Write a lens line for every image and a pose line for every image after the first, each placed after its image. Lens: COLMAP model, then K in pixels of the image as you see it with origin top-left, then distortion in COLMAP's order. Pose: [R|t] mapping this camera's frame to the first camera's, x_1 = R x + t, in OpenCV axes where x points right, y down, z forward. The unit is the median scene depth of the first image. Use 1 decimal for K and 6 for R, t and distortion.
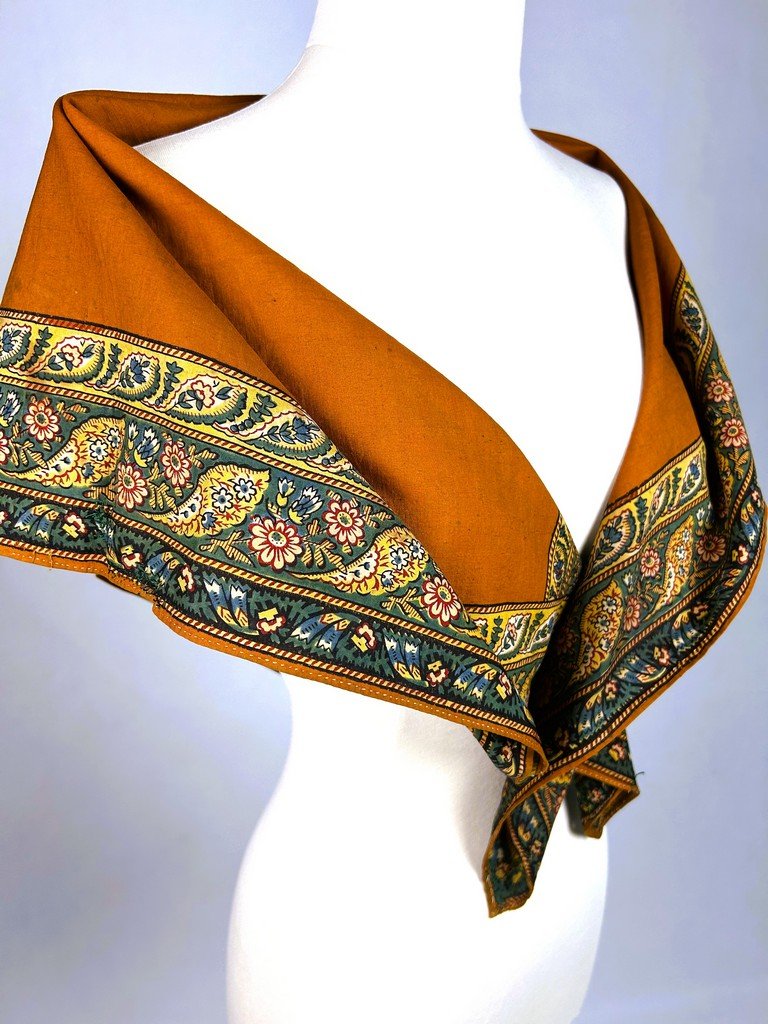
lens RADIAL K [[757.7, 0, 371.4], [0, 757.7, 501.3], [0, 0, 1]] dist [0.120006, -0.251311]
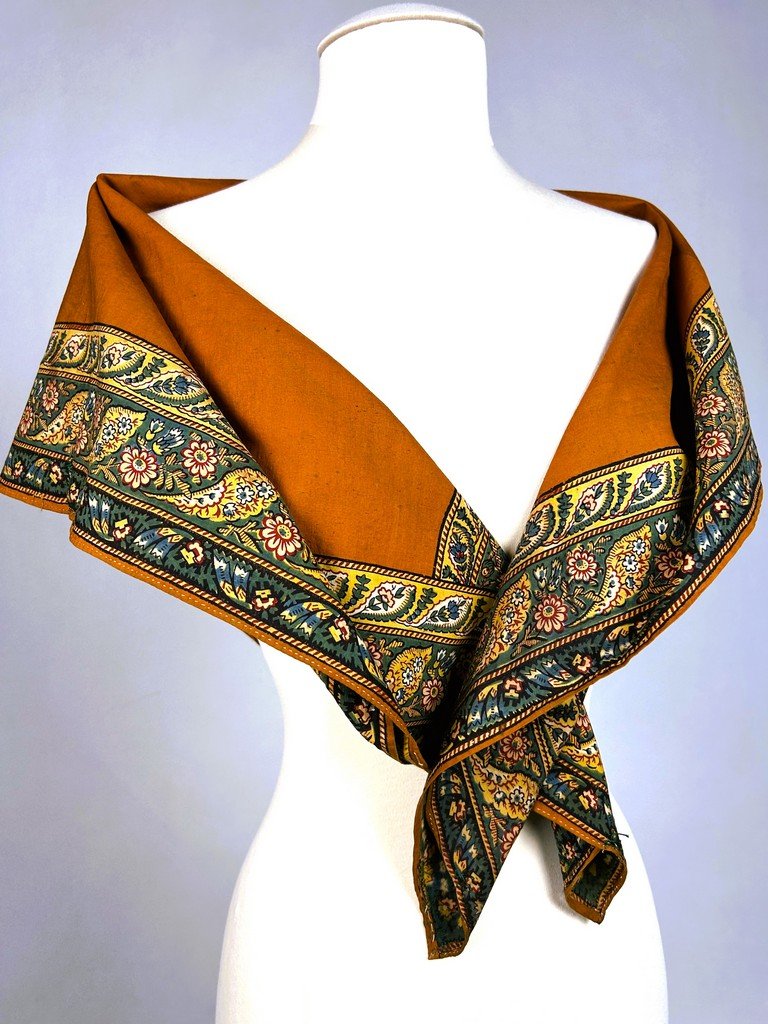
lens RADIAL K [[757.7, 0, 371.4], [0, 757.7, 501.3], [0, 0, 1]] dist [0.120006, -0.251311]
pose [[0.919752, 0.033369, -0.391079, 0.530896], [-0.110226, 0.978242, -0.175765, 0.213385], [0.376704, 0.204767, 0.903418, 0.032473]]
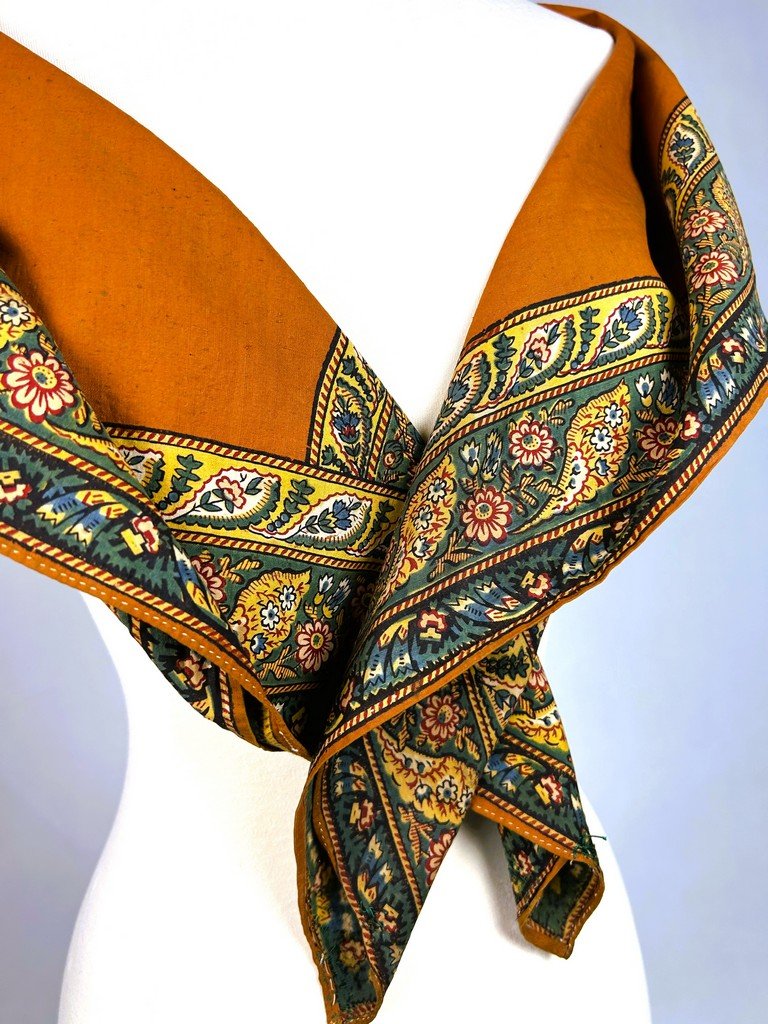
lens RADIAL K [[765.9, 0, 356.2], [0, 765.9, 502.4], [0, 0, 1]] dist [0.077289, -0.144060]
pose [[0.940006, 0.008058, -0.341063, 0.480775], [-0.071381, 0.982239, -0.173526, 0.269627], [0.333608, 0.187461, 0.923886, 0.401508]]
